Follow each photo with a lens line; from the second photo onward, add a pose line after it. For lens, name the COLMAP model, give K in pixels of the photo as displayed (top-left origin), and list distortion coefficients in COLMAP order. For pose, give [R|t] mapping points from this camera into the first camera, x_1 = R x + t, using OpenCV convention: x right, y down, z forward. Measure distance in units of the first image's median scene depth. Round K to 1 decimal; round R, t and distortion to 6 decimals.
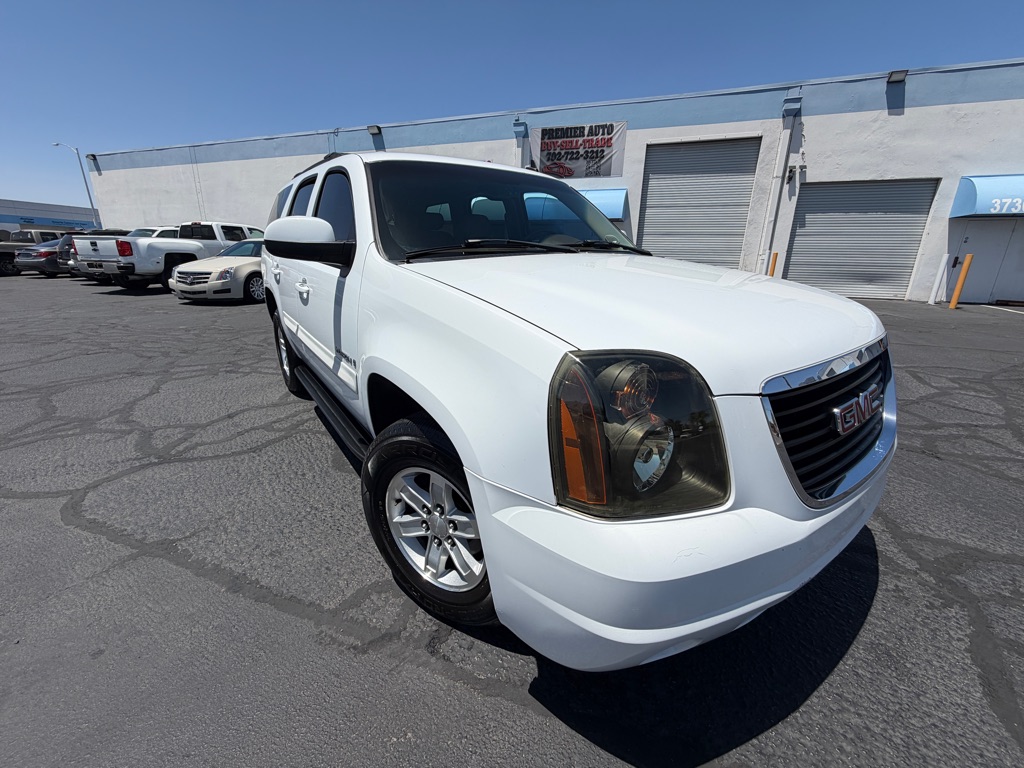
lens RADIAL K [[410.6, 0, 511.1], [0, 410.6, 382.2], [0, 0, 1]] dist [0.005803, -0.000964]
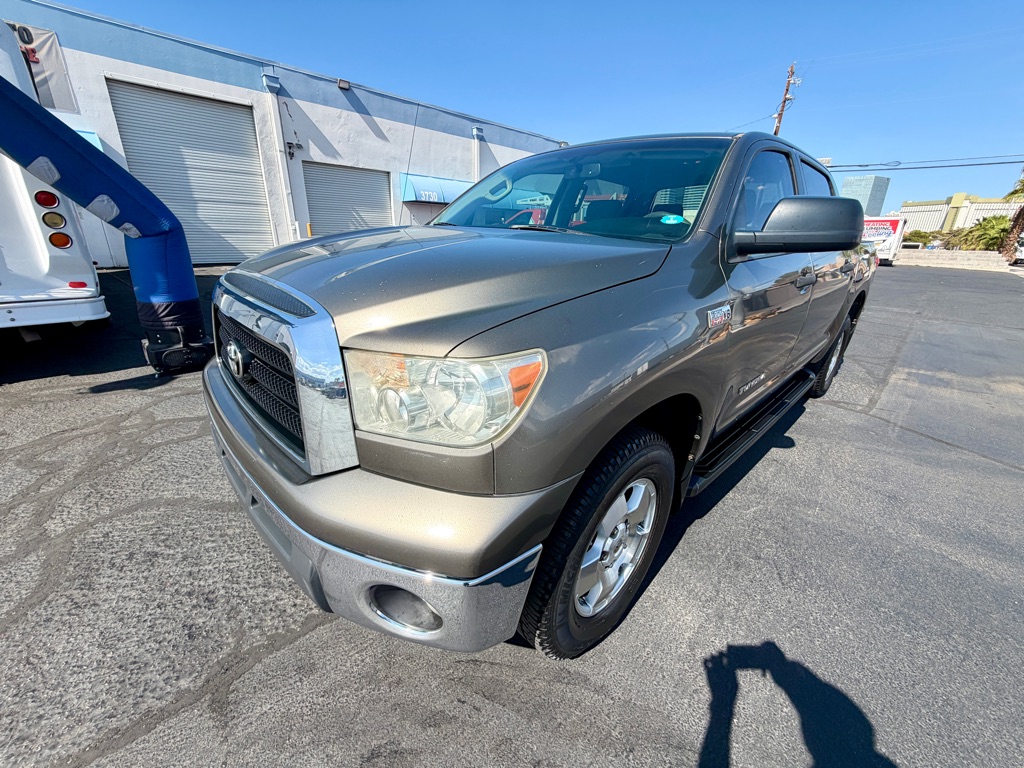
lens RADIAL K [[410.6, 0, 506.8], [0, 410.6, 380.2], [0, 0, 1]] dist [0.005803, -0.000964]
pose [[0.444757, -0.306233, 0.841673, -0.157156], [0.249988, 0.944830, 0.211666, -0.013309], [-0.860056, 0.116268, 0.496774, 0.028244]]
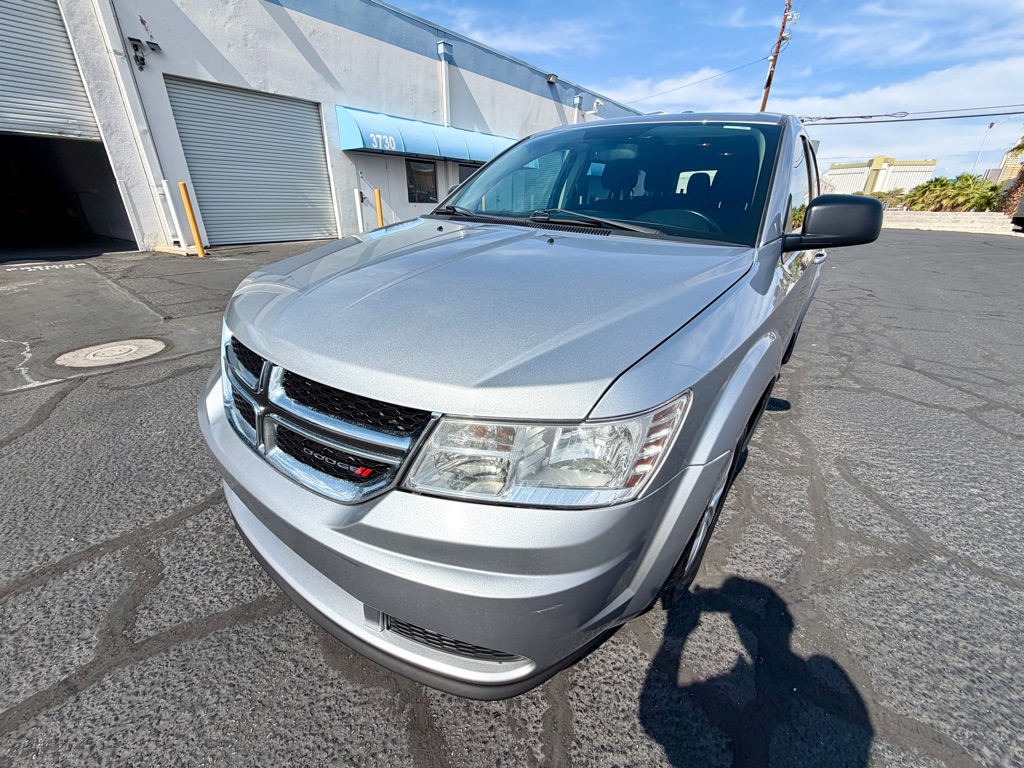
lens RADIAL K [[410.6, 0, 506.4], [0, 410.6, 379.9], [0, 0, 1]] dist [0.005803, -0.000964]
pose [[0.338788, -0.387226, 0.857484, 0.113511], [0.271865, 0.912794, 0.304790, -0.074374], [-0.900729, 0.129861, 0.414516, 0.256144]]
